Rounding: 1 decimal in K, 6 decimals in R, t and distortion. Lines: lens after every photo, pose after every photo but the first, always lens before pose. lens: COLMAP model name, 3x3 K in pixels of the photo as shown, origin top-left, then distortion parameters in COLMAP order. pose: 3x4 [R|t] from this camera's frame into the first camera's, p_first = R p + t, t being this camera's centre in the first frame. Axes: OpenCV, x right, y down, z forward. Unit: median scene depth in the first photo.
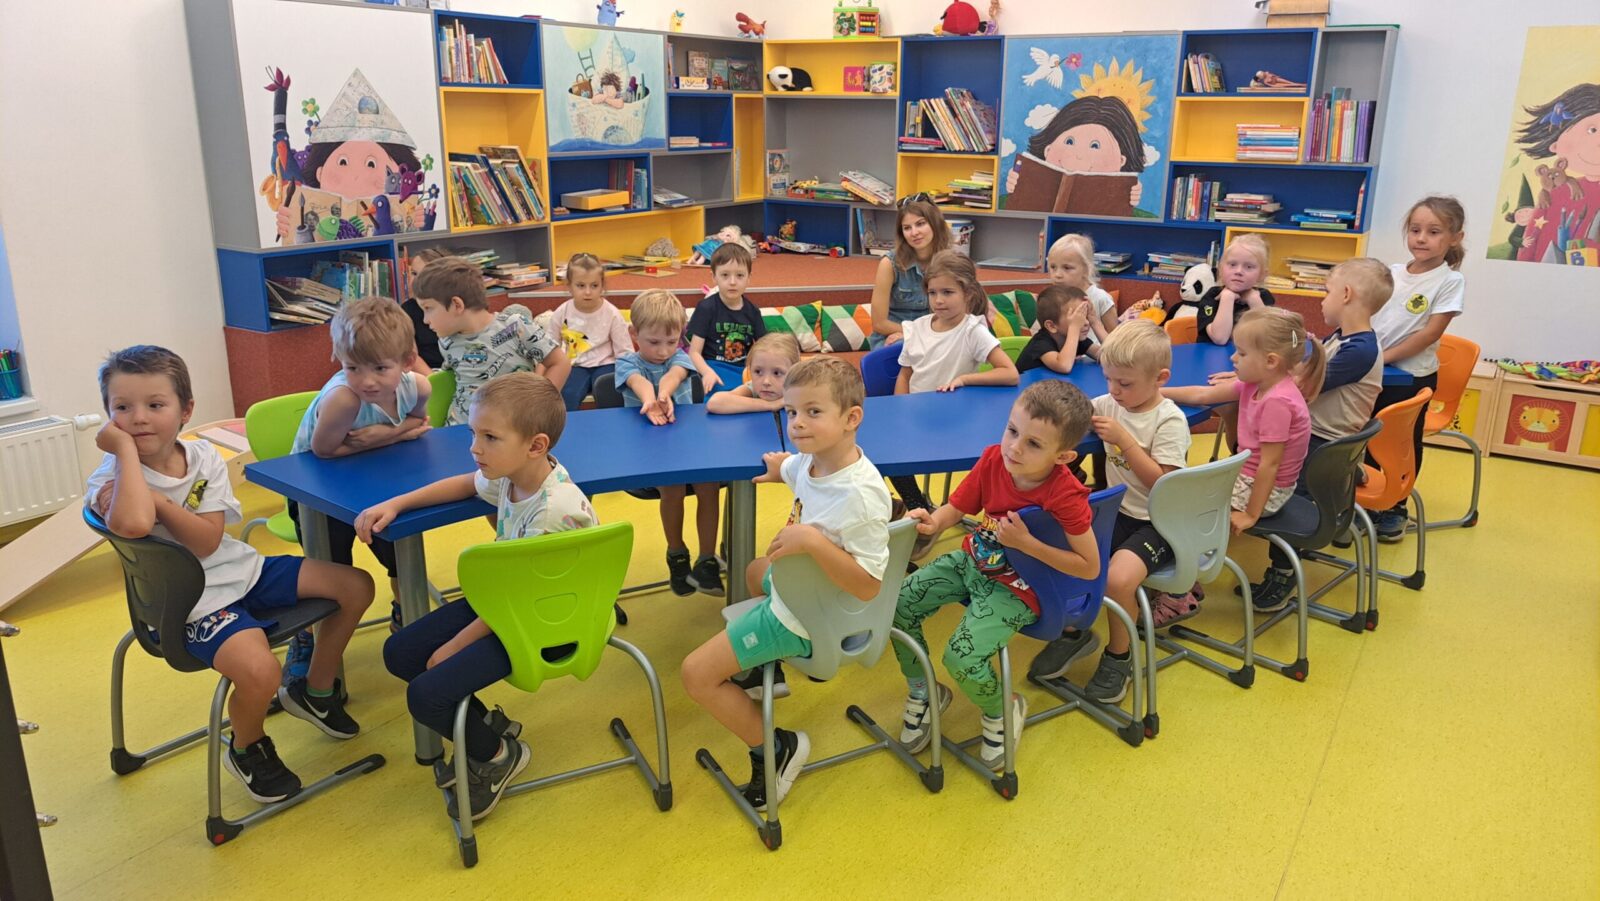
lens RADIAL K [[1172.3, 0, 817.6], [0, 1172.3, 429.1], [0, 0, 1]] dist [0.073256, -0.096451]
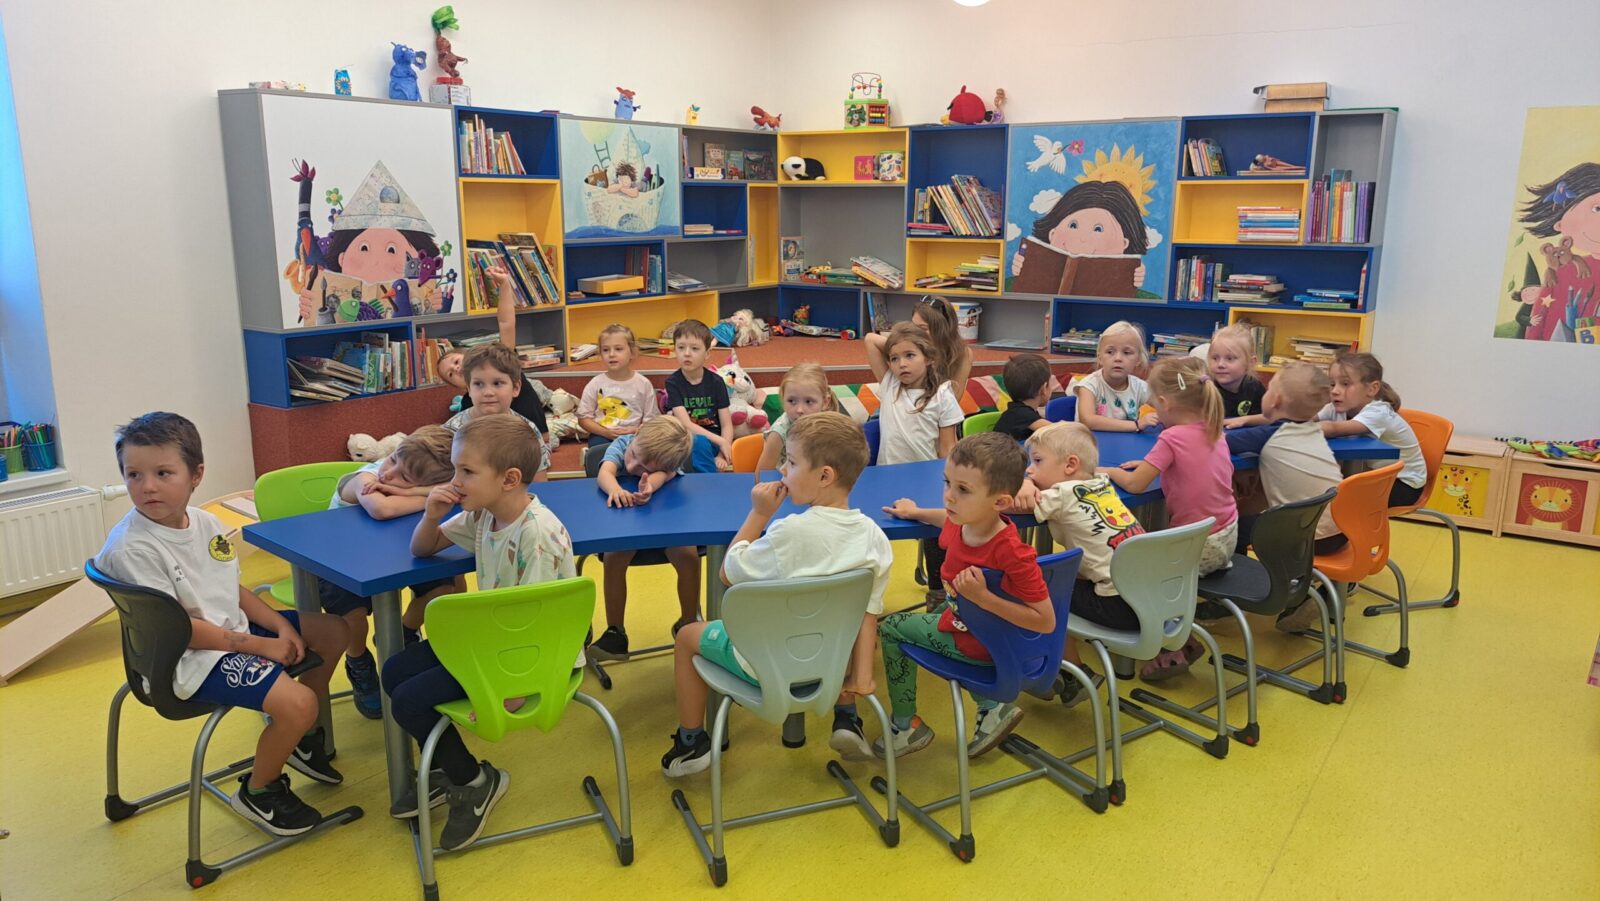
lens RADIAL K [[1171.3, 0, 800.0], [0, 1171.3, 450.5], [0, 0, 1]] dist [0.077816, -0.100730]
pose [[0.998675, 0.001844, -0.051427, 0.033955], [-0.004826, 0.998310, -0.057907, 0.011120], [0.051233, 0.058078, 0.996997, -0.014961]]
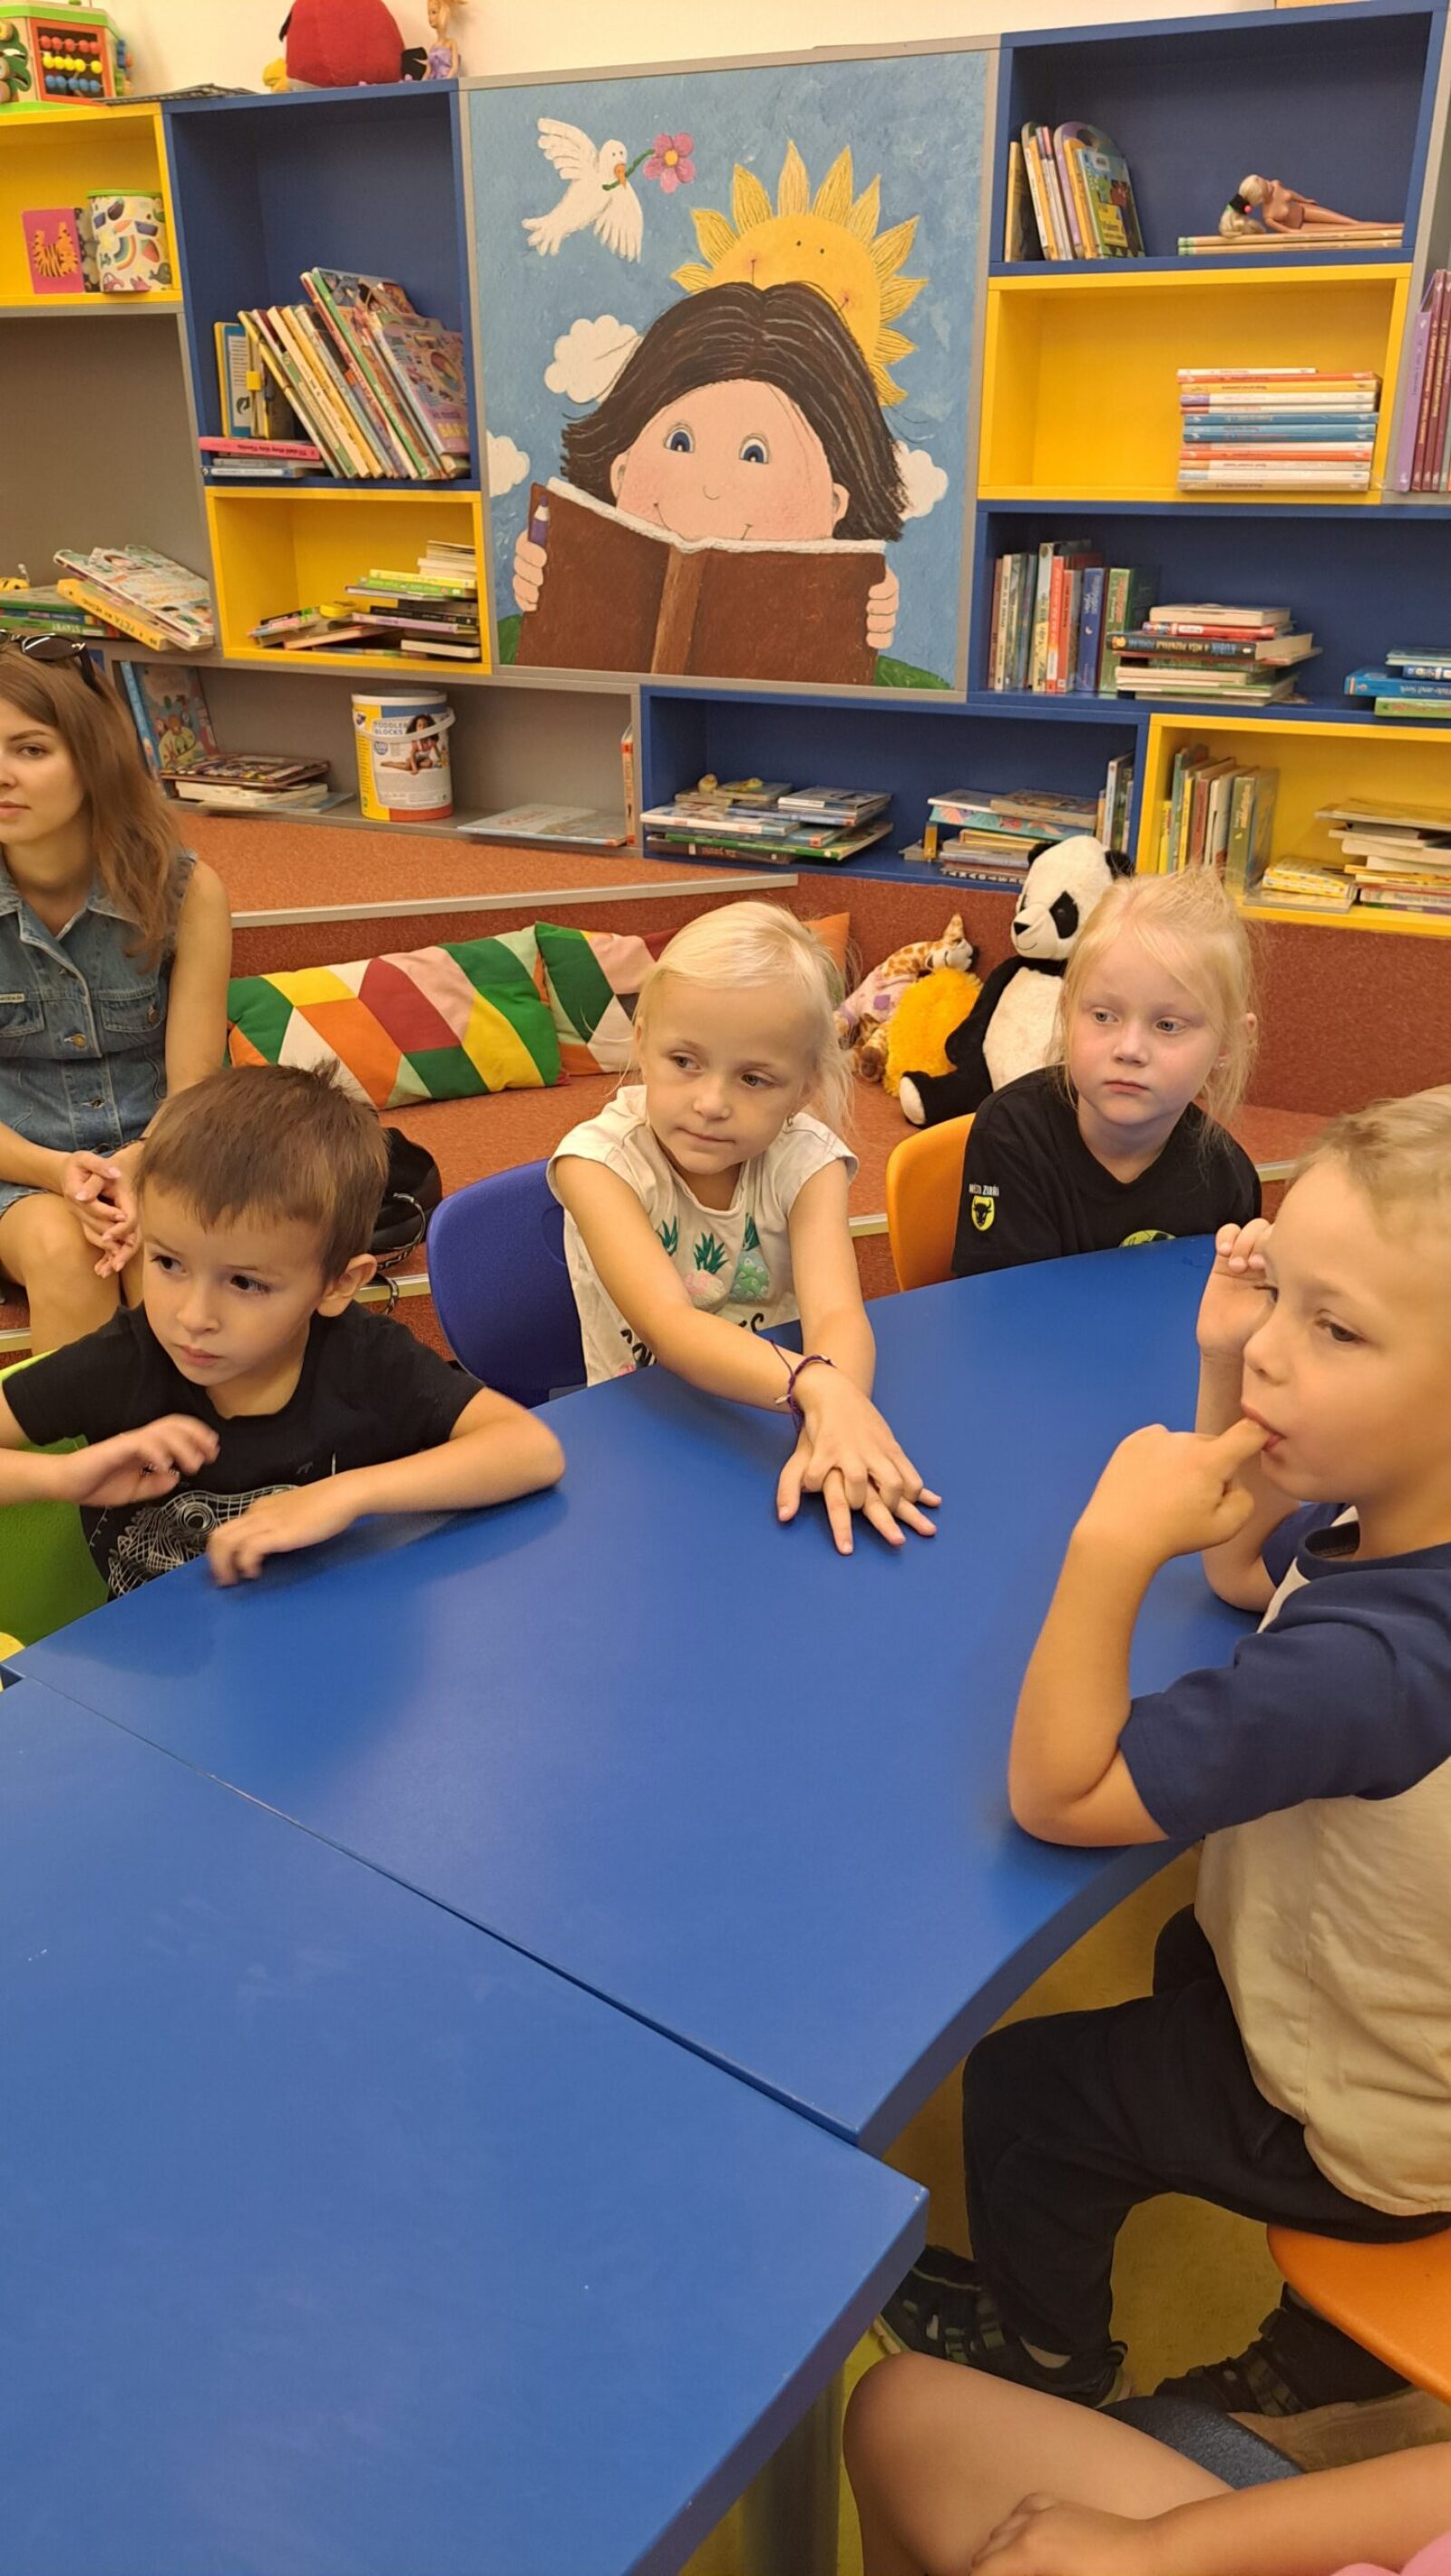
lens RADIAL K [[1885.7, 0, 758.4], [0, 1885.7, 1299.4], [0, 0, 1]] dist [0.077816, -0.100730]
pose [[0.993632, -0.055484, 0.098063, 0.188035], [0.039635, 0.986843, 0.156745, -0.103942], [-0.105469, -0.151860, 0.982759, 0.500047]]
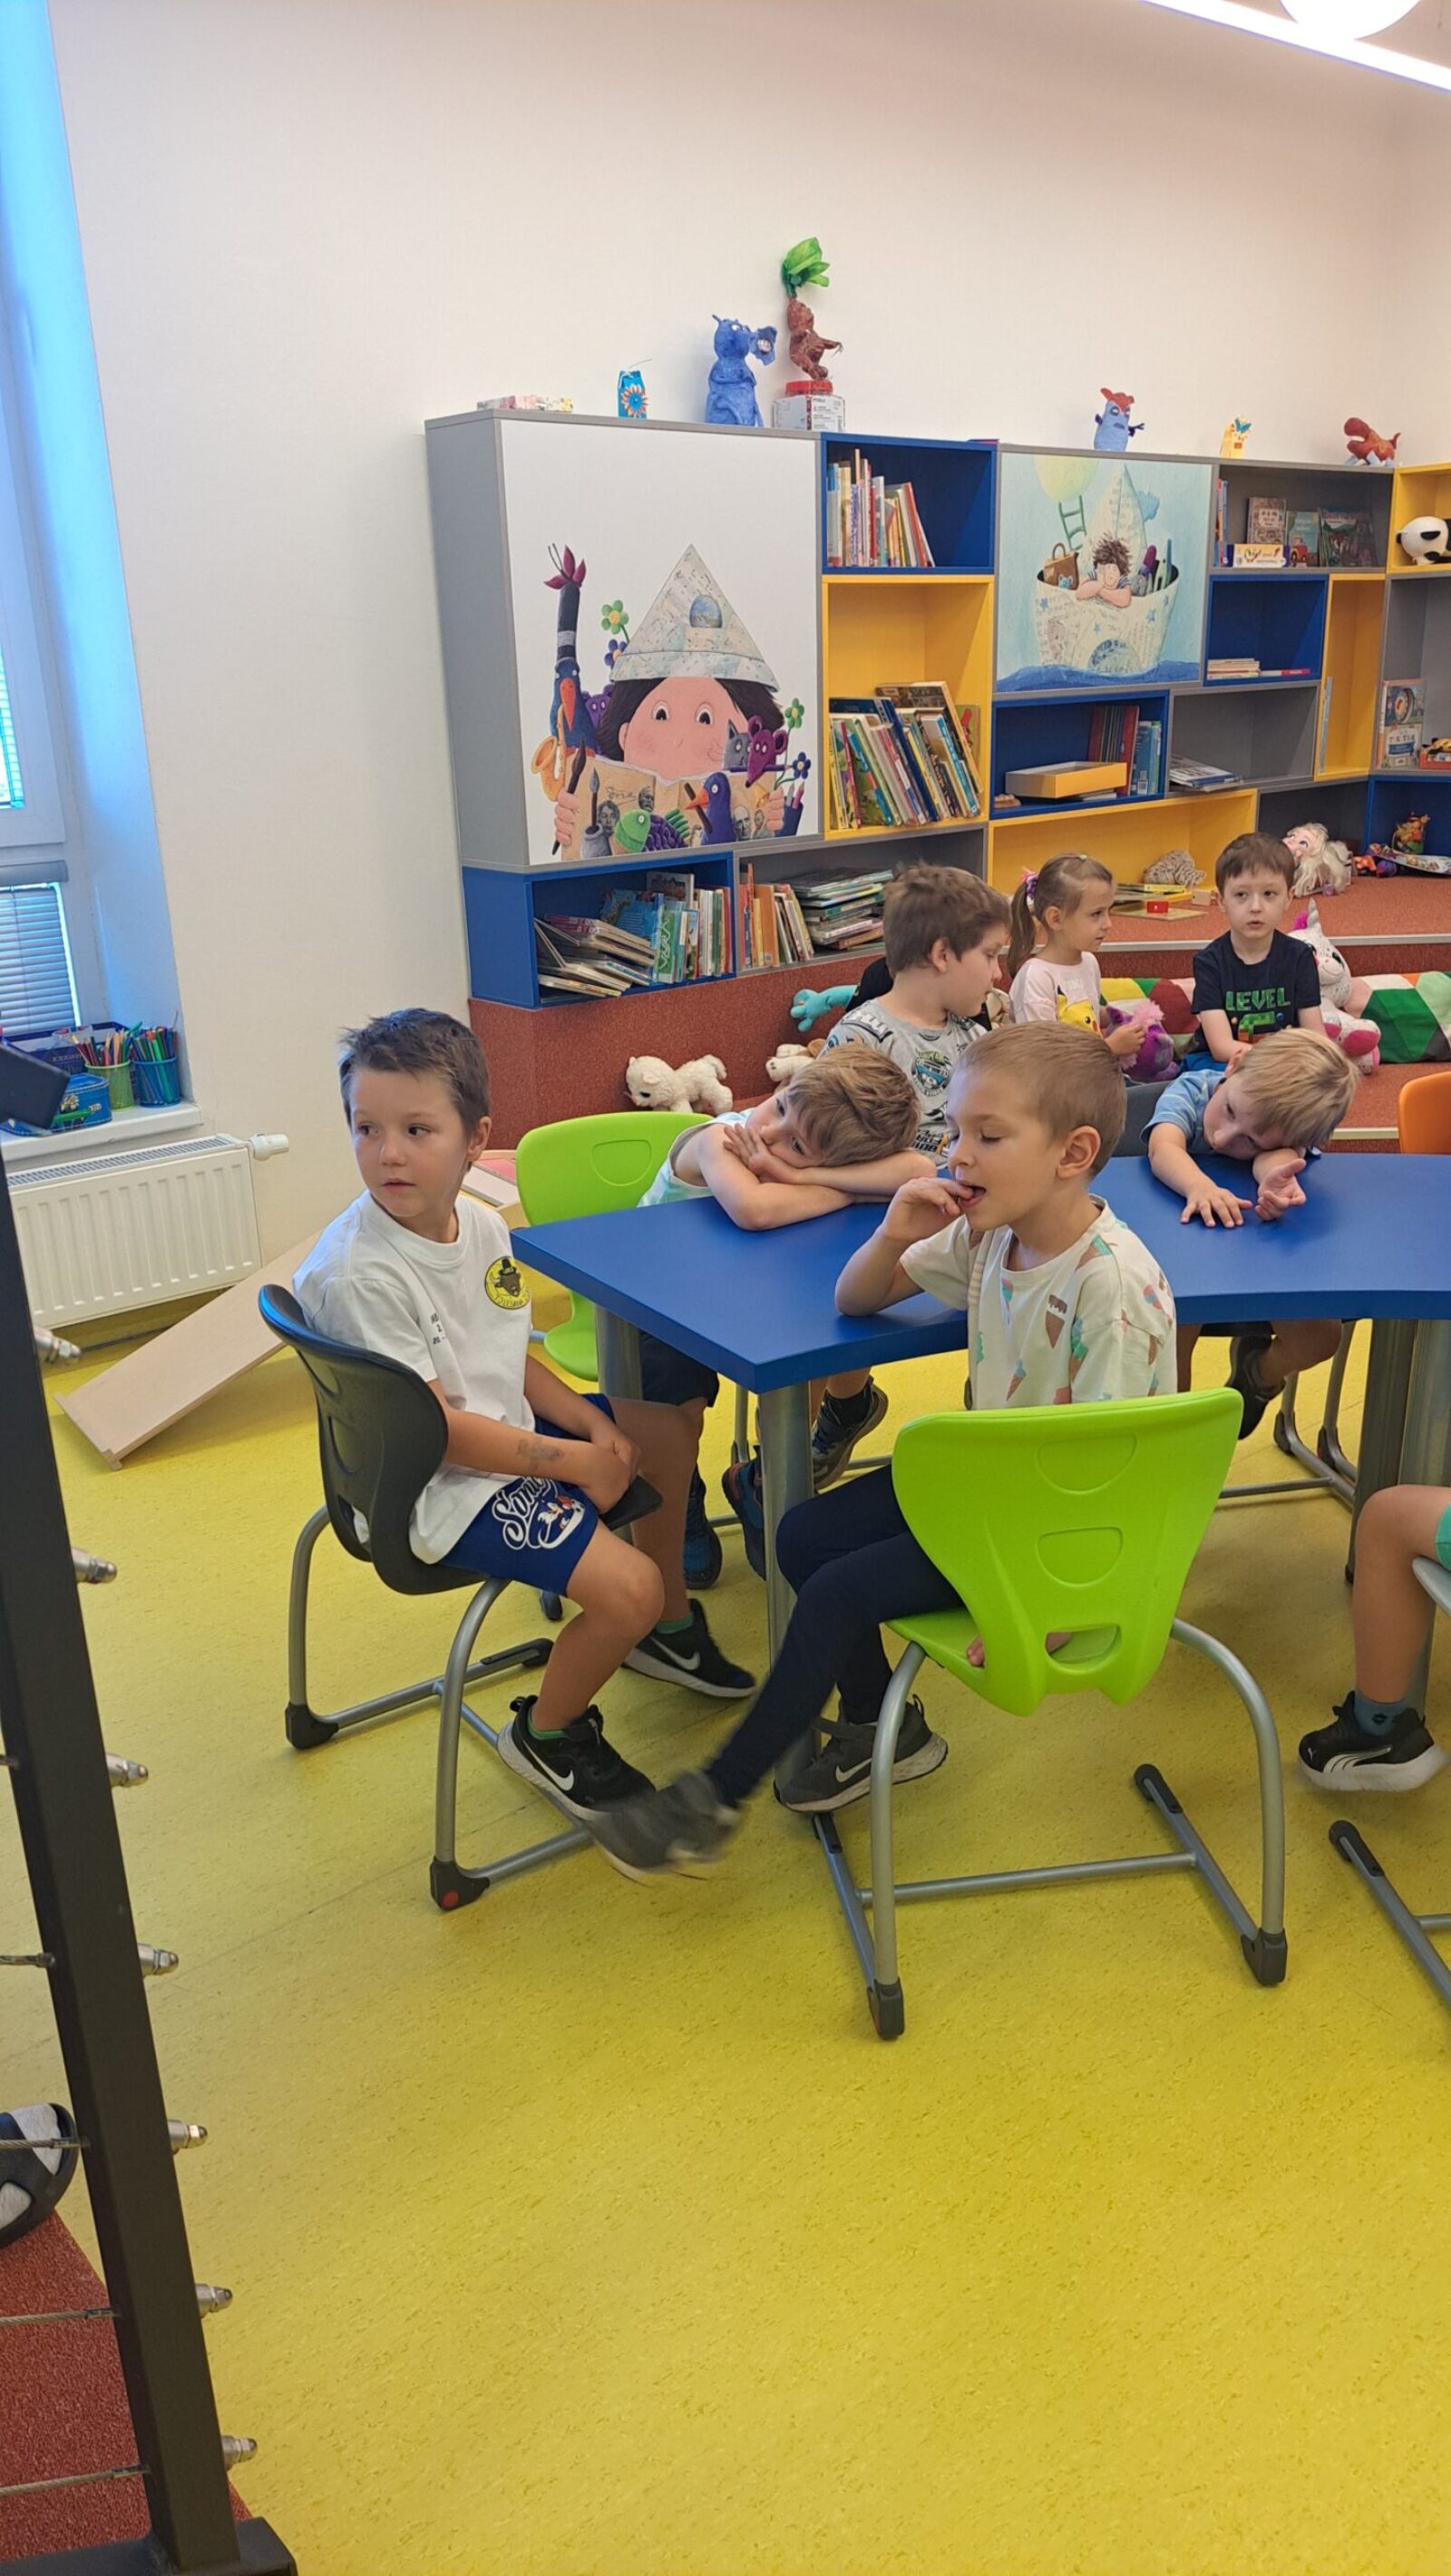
lens RADIAL K [[1861.8, 0, 718.7], [0, 1861.8, 1324.9], [0, 0, 1]] dist [0.100409, -0.150297]
pose [[0.948446, 0.064861, -0.310232, -0.056443], [-0.043089, 0.996135, 0.076535, 0.001376], [0.313997, -0.059222, 0.947575, 0.097103]]
